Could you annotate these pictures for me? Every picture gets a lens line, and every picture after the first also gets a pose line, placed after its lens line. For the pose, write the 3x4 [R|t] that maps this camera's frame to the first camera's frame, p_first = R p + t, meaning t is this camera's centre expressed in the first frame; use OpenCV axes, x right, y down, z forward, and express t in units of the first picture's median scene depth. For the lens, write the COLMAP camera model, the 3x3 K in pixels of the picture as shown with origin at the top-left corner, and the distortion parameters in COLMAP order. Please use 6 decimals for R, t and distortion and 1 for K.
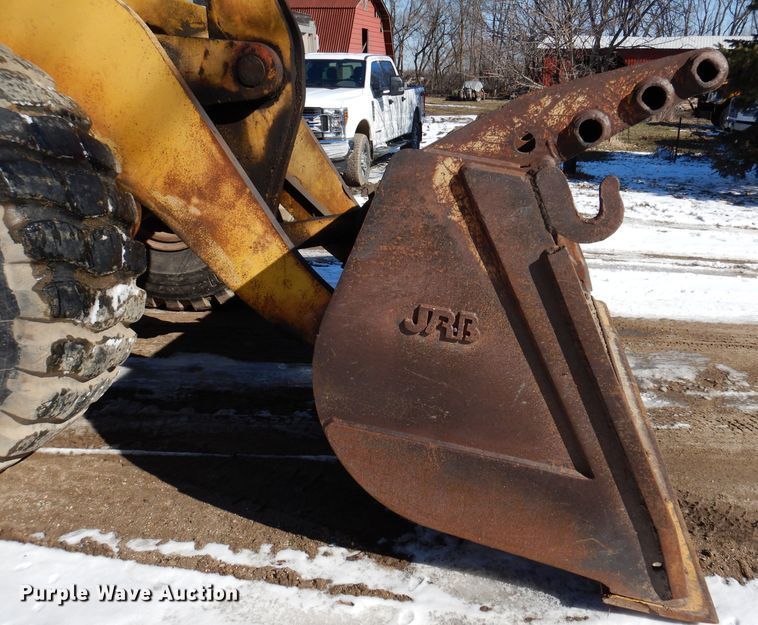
lens RADIAL K [[677.0, 0, 379.0], [0, 677.0, 312.5], [0, 0, 1]] dist [0.001369, 0.006425]
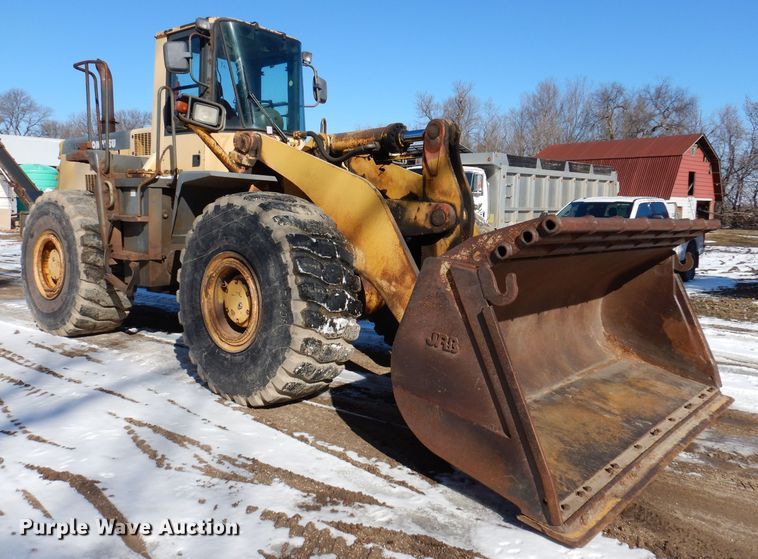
lens RADIAL K [[653.1, 0, 379.0], [0, 653.1, 279.5], [0, 0, 1]] dist [-0.000726, 0.002151]
pose [[0.830477, 0.055510, -0.554280, 0.850998], [-0.178309, 0.969160, -0.170101, 0.171387], [0.527744, 0.240098, 0.814763, -0.621325]]
